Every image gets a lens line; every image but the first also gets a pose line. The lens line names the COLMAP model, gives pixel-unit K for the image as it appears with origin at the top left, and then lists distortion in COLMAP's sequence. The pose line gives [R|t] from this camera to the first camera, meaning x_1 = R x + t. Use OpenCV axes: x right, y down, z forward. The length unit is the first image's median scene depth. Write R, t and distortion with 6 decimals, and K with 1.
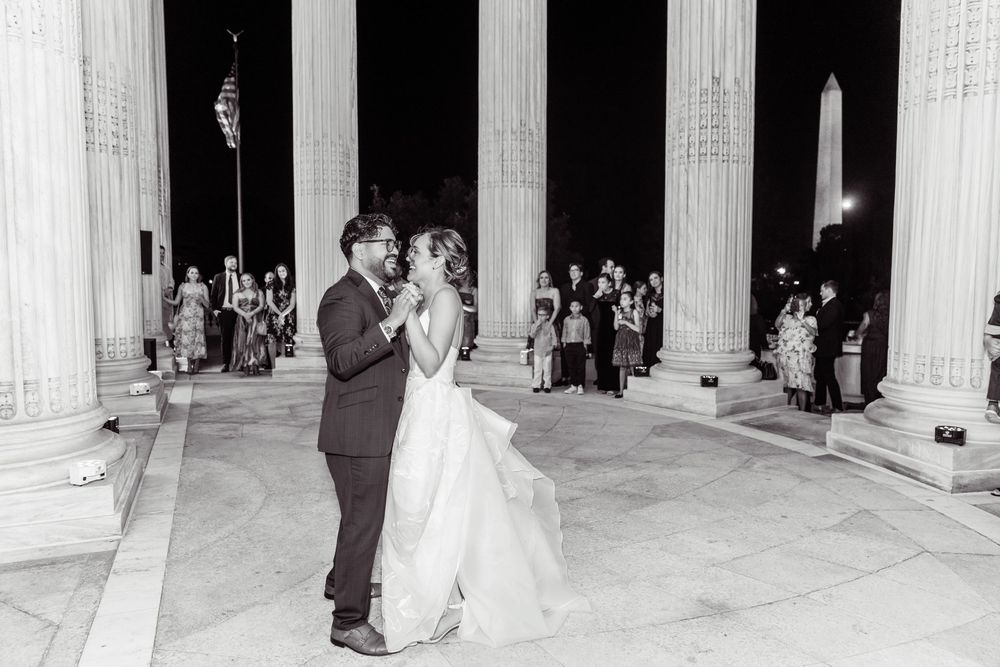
lens RADIAL K [[699.2, 0, 499.9], [0, 699.2, 330.6], [0, 0, 1]] dist [0.005180, 0.000652]
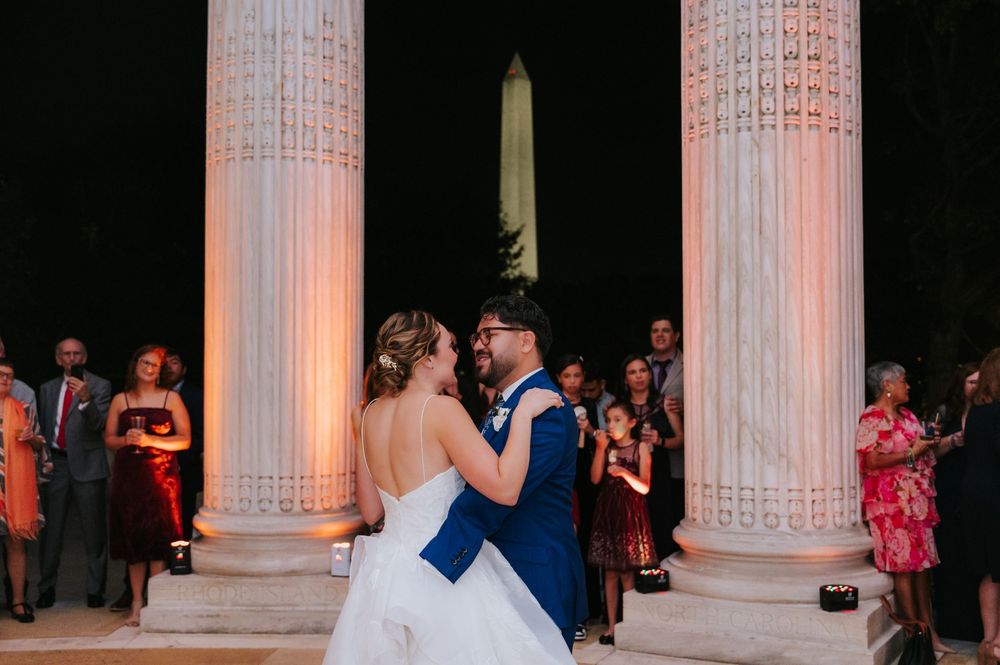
lens RADIAL K [[1185.7, 0, 500.0], [0, 1185.7, 334.0], [0, 0, 1]] dist [0.032288, 0.000000]
pose [[0.903503, 0.009700, 0.428472, -0.214177], [0.032974, 0.995207, -0.092061, -0.031576], [-0.427311, 0.097306, 0.898853, 0.342995]]
